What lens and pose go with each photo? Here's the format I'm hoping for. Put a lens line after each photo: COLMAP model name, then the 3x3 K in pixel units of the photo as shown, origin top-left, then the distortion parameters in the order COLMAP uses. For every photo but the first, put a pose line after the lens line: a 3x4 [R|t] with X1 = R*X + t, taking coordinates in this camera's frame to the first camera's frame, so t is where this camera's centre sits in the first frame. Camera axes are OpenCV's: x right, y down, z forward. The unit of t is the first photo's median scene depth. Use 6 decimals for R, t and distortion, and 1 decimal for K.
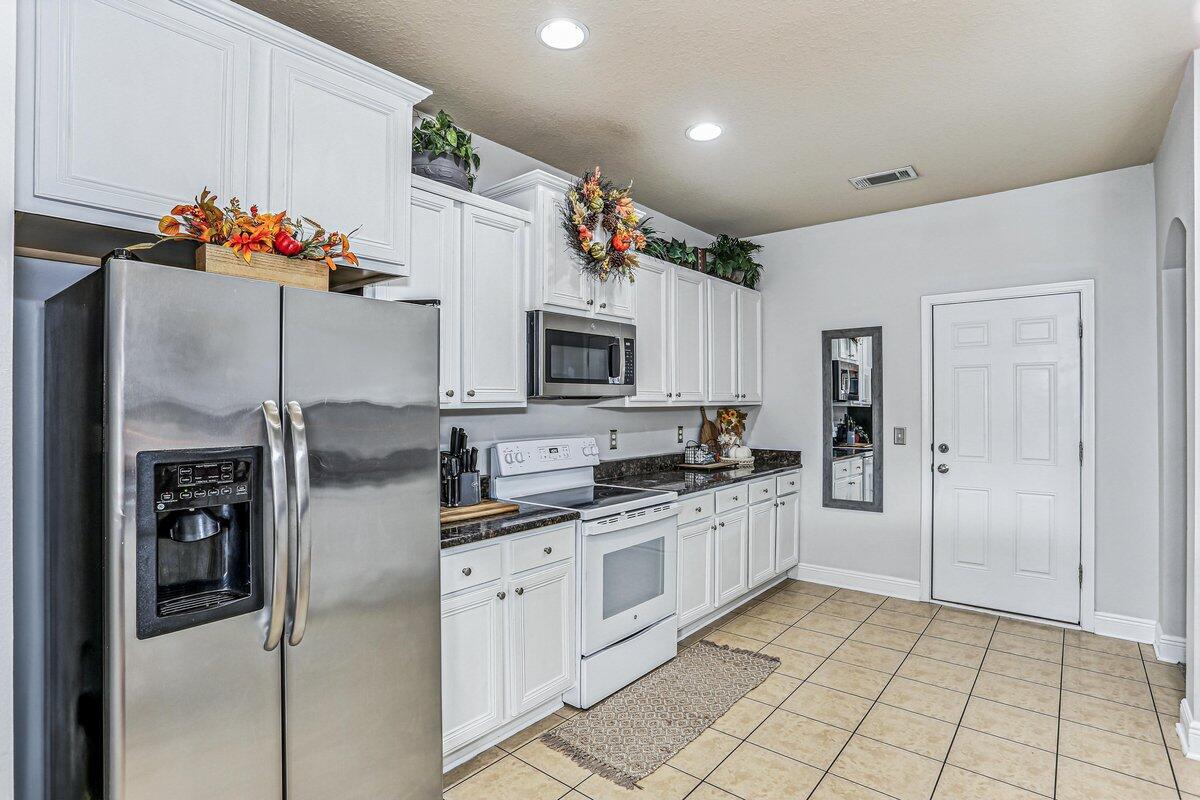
lens RADIAL K [[602.0, 0, 597.2], [0, 602.0, 401.7], [0, 0, 1]] dist [-0.083430, 0.047220]
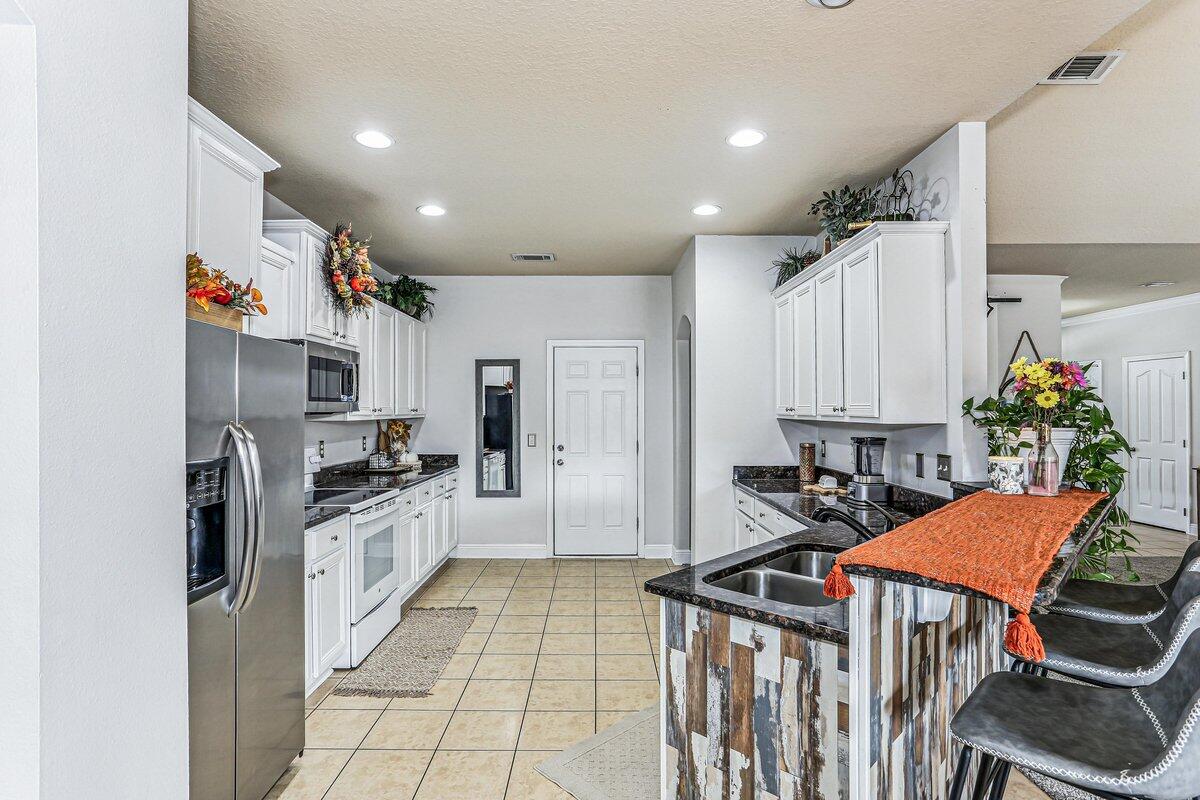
lens RADIAL K [[608.8, 0, 600.0], [0, 608.8, 400.0], [0, 0, 1]] dist [0.020798, 0.000268]
pose [[0.767275, 0.016008, 0.641118, -0.307951], [-0.004776, 0.999803, -0.019249, -0.009927], [-0.641300, 0.011707, 0.767201, -0.212375]]
